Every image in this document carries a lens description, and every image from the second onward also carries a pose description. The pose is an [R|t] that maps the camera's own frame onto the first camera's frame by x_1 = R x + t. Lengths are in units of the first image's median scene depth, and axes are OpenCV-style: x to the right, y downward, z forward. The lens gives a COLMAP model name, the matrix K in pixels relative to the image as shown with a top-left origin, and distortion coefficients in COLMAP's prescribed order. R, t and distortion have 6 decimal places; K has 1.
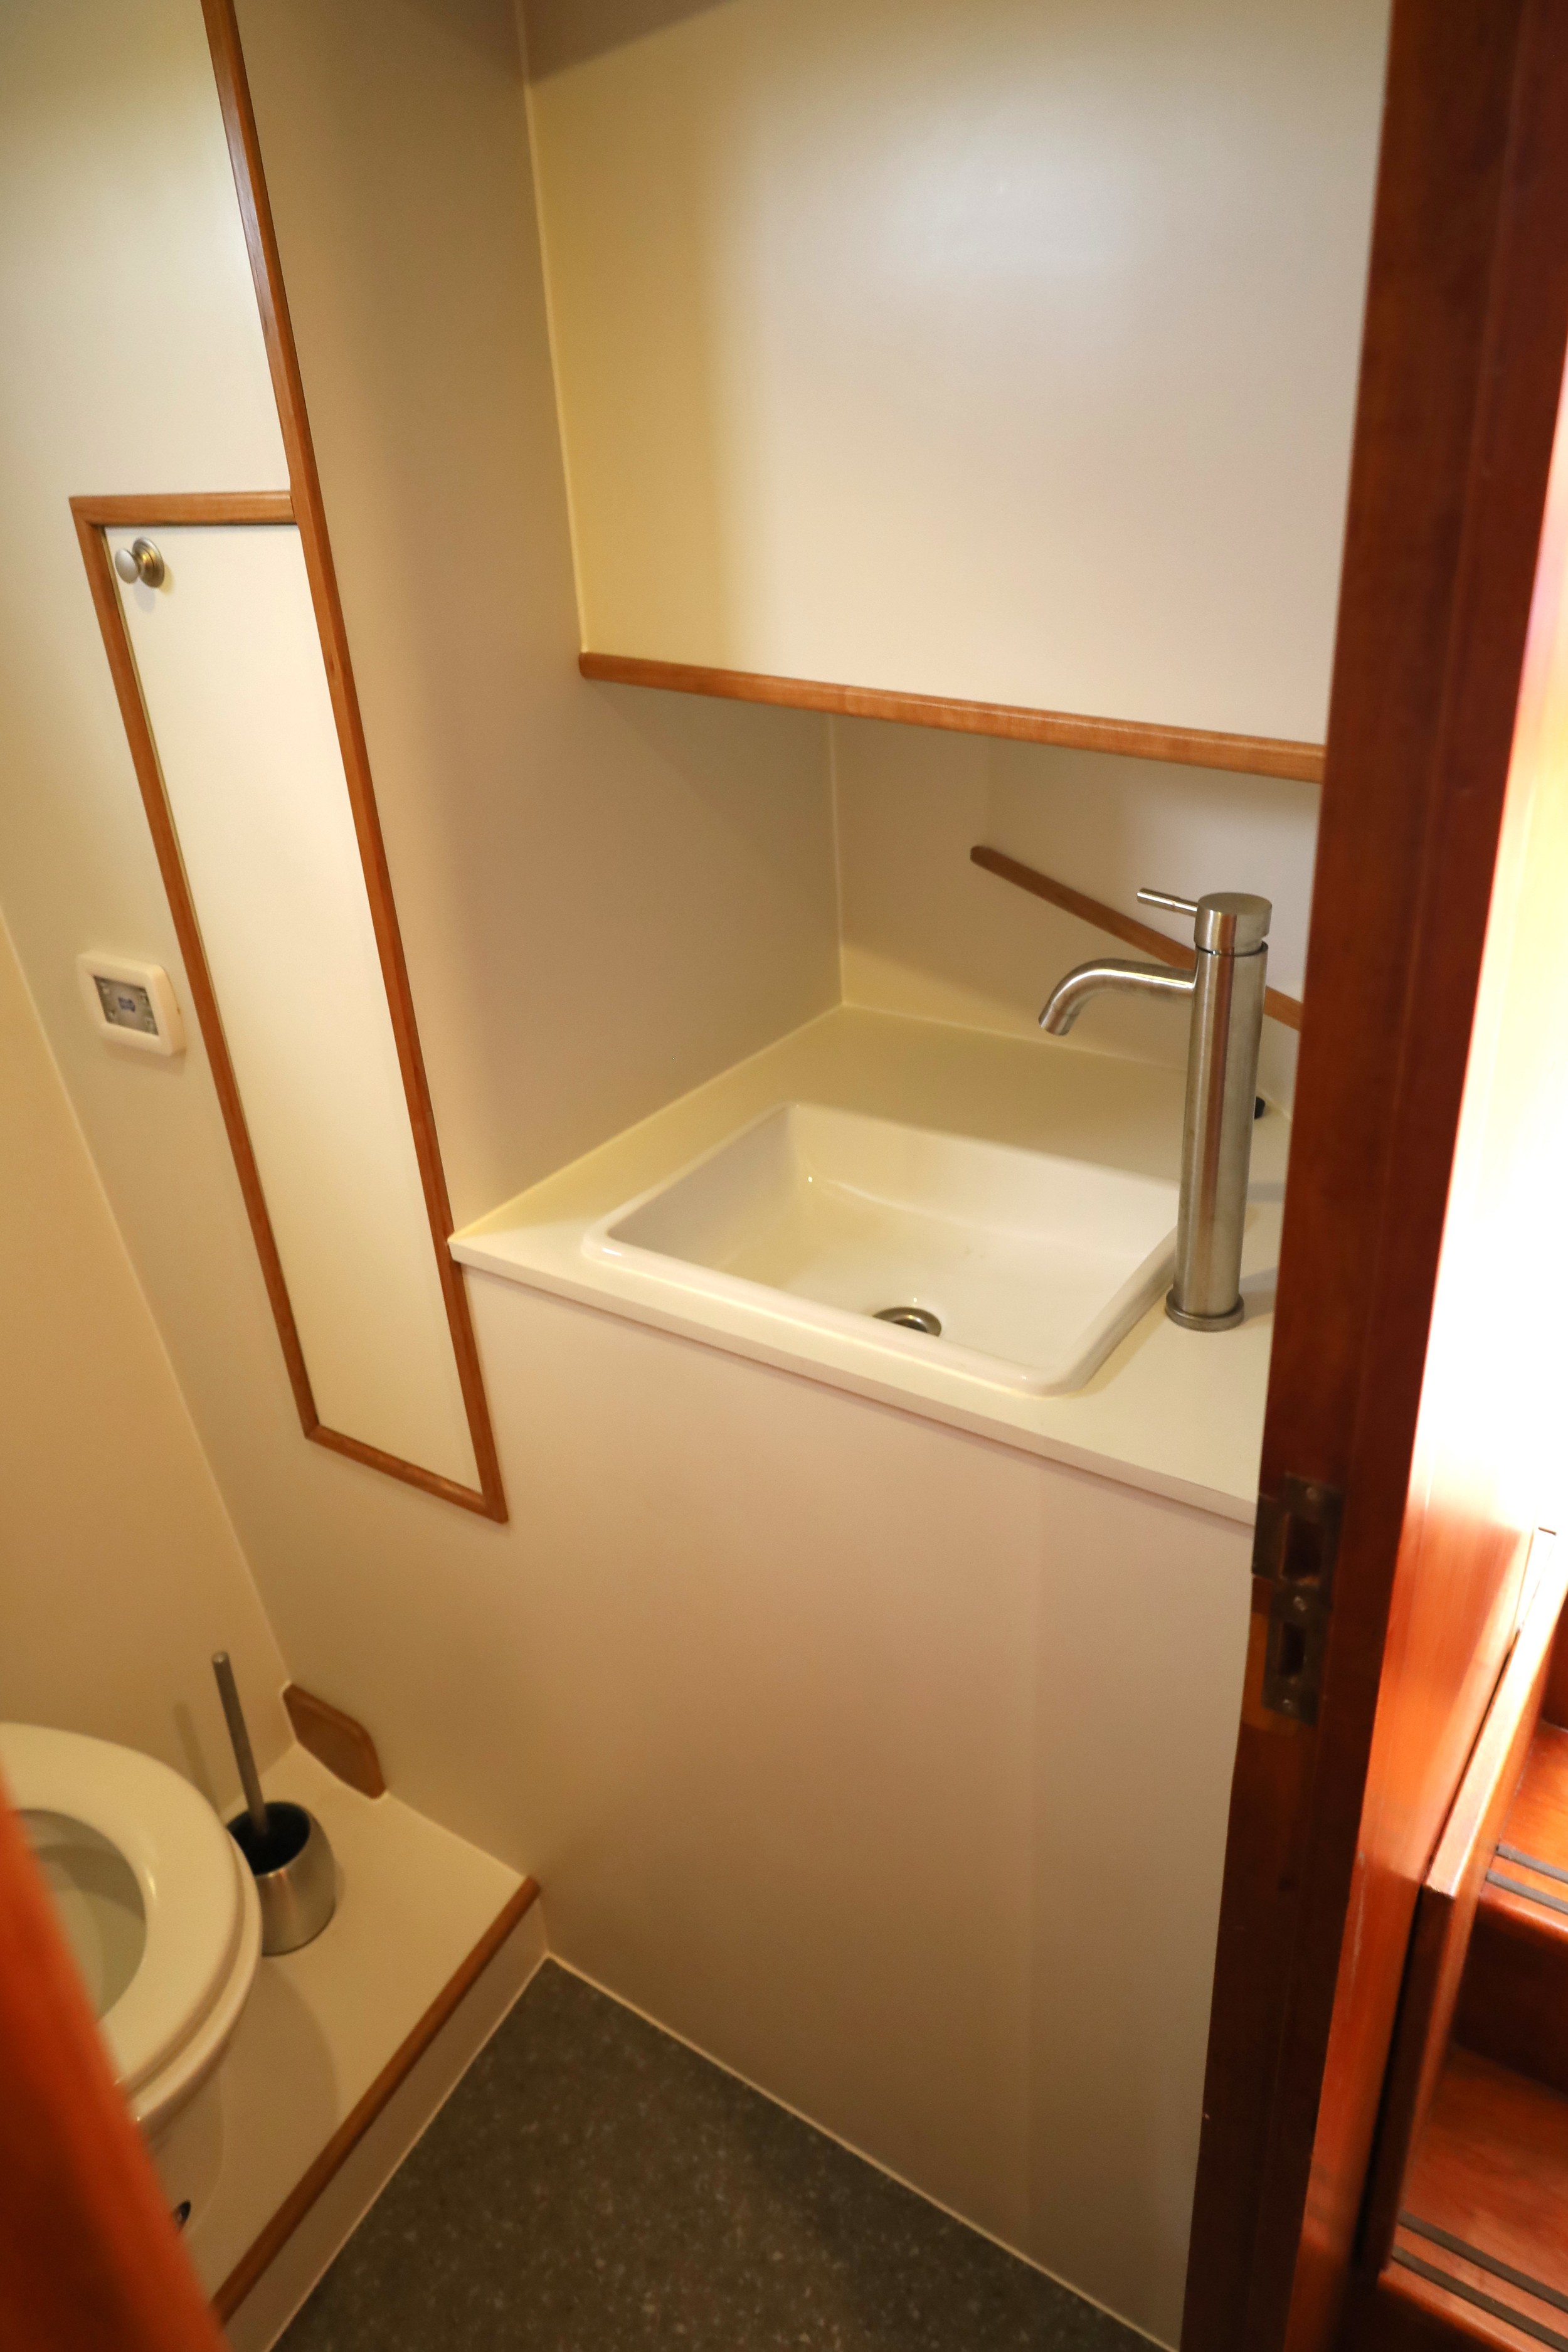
lens RADIAL K [[1657.3, 0, 783.6], [0, 1657.3, 1178.8], [0, 0, 1]] dist [-0.003446, -0.001445]
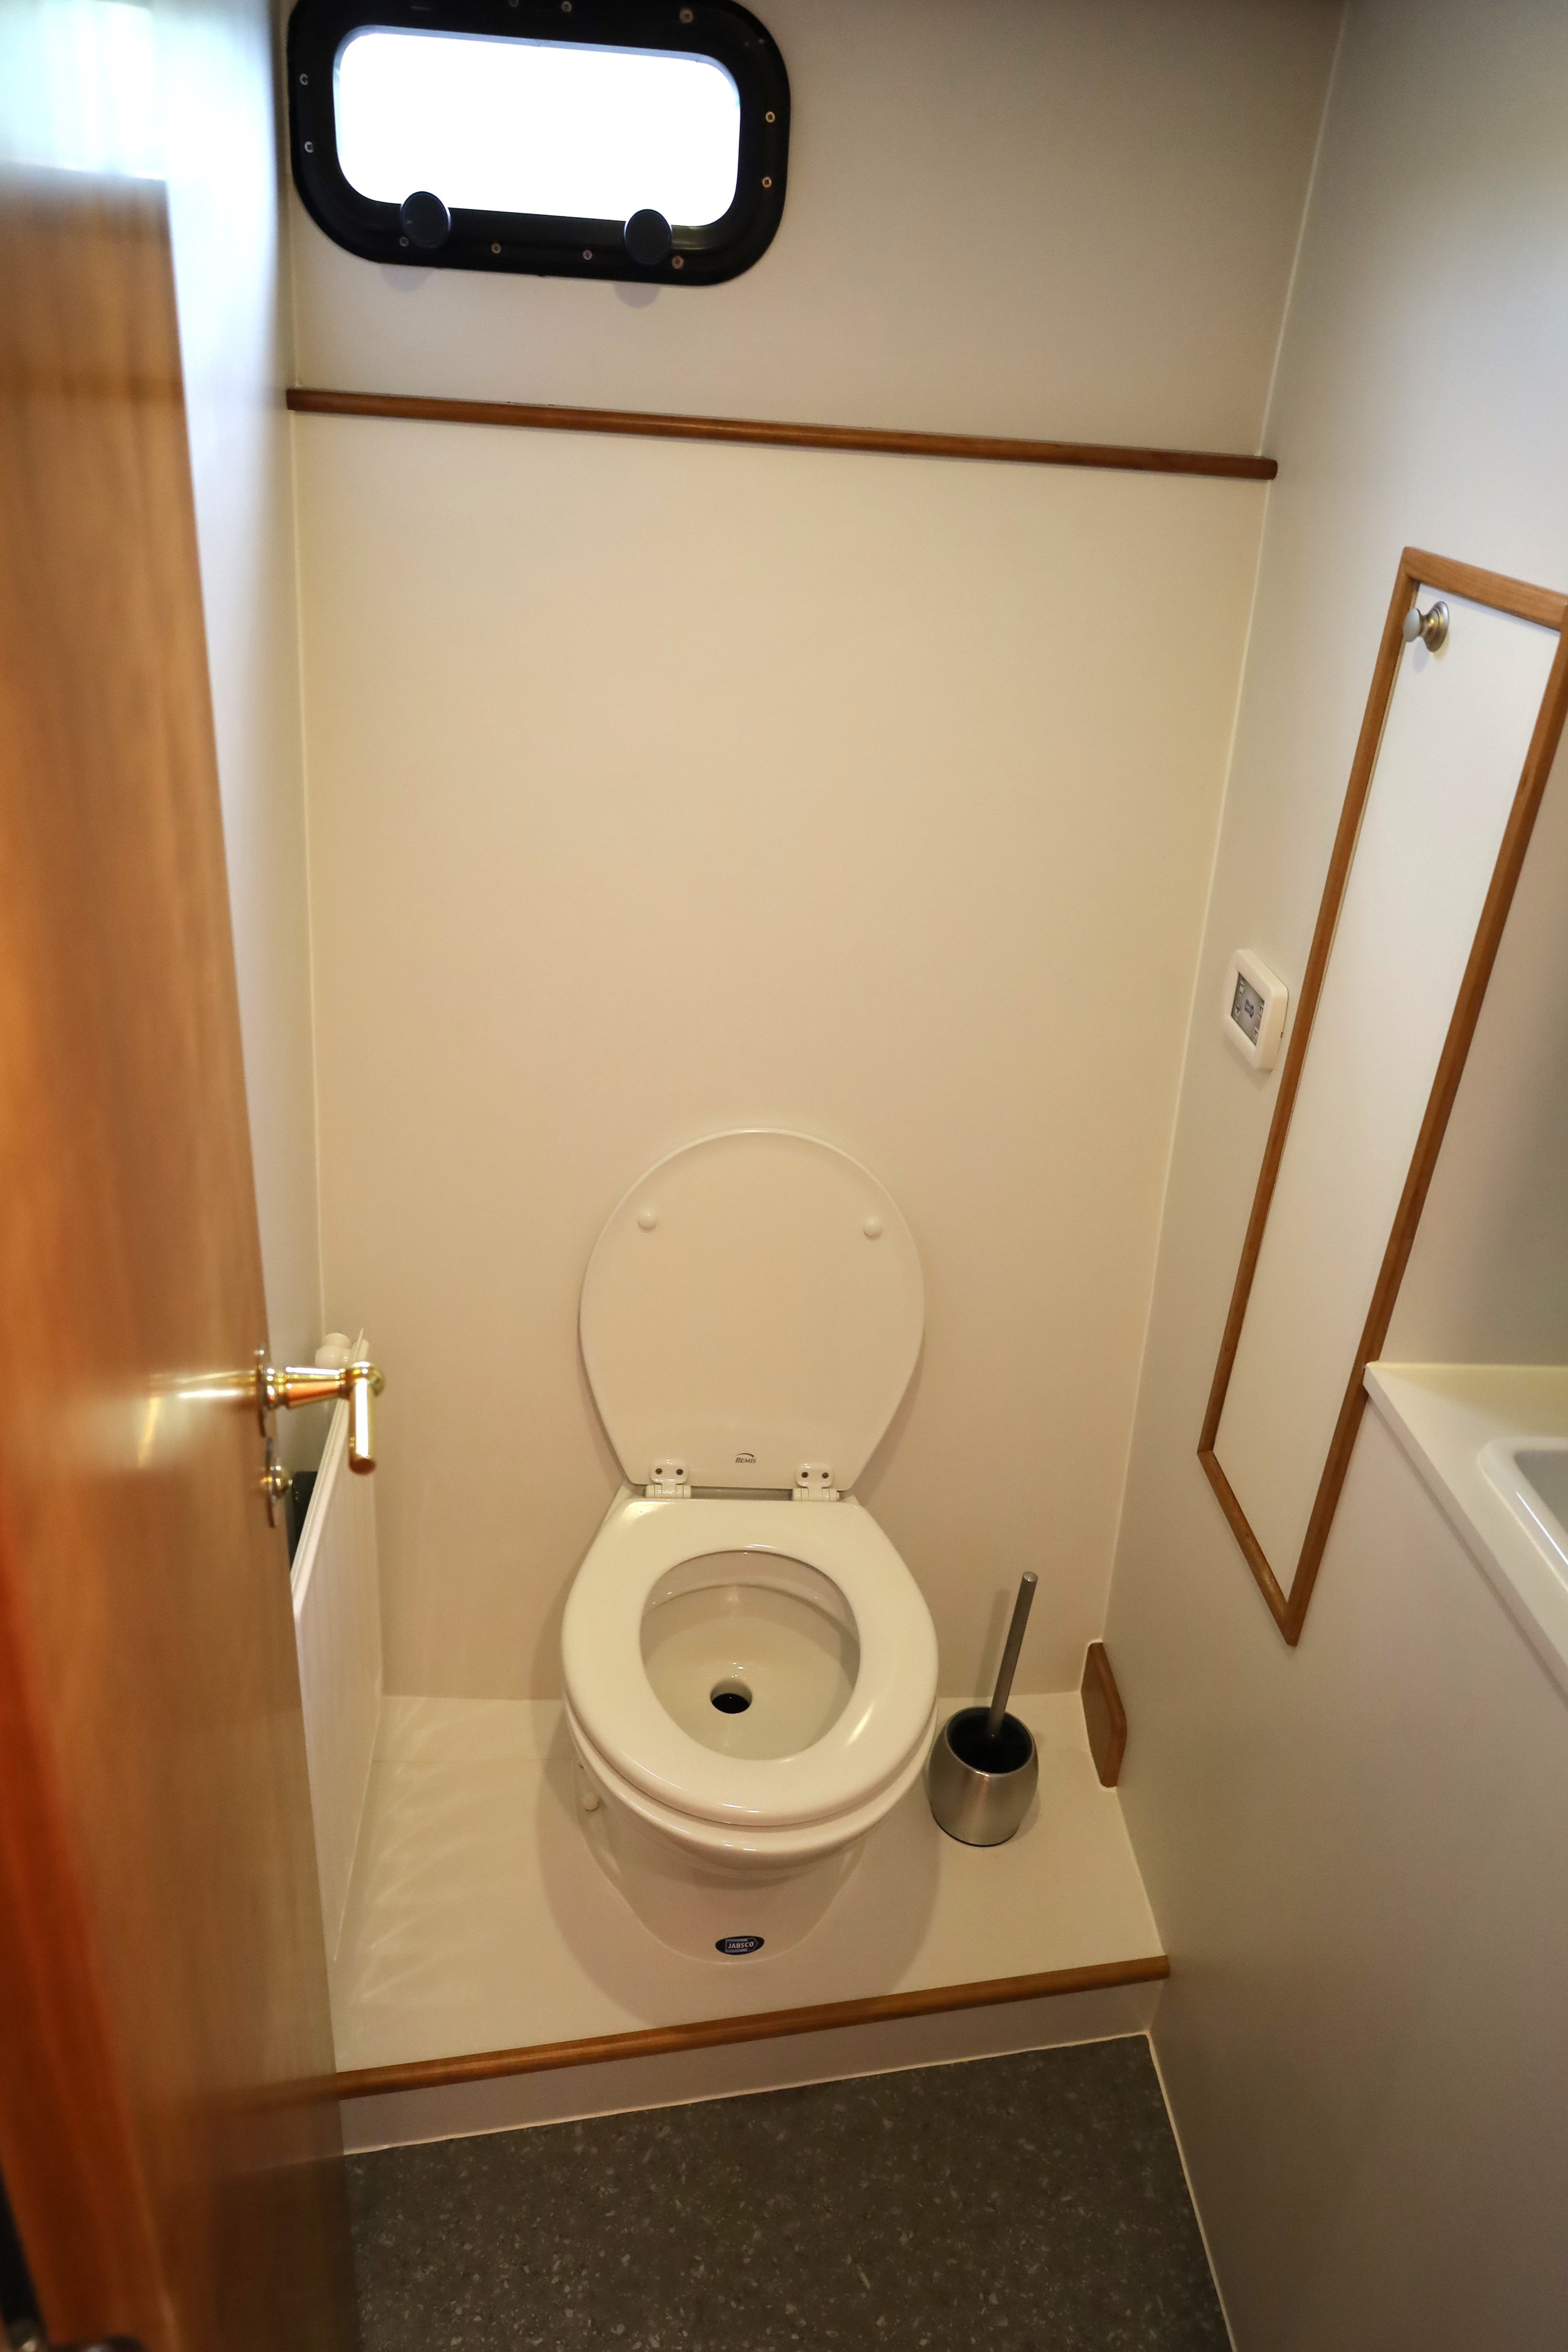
lens RADIAL K [[1657.3, 0, 785.2], [0, 1657.3, 1175.2], [0, 0, 1]] dist [-0.003446, -0.001445]
pose [[0.606830, 0.468725, -0.641915, 0.139070], [-0.456175, 0.866742, 0.201652, -0.086710], [0.650893, 0.170457, 0.739785, 0.051074]]
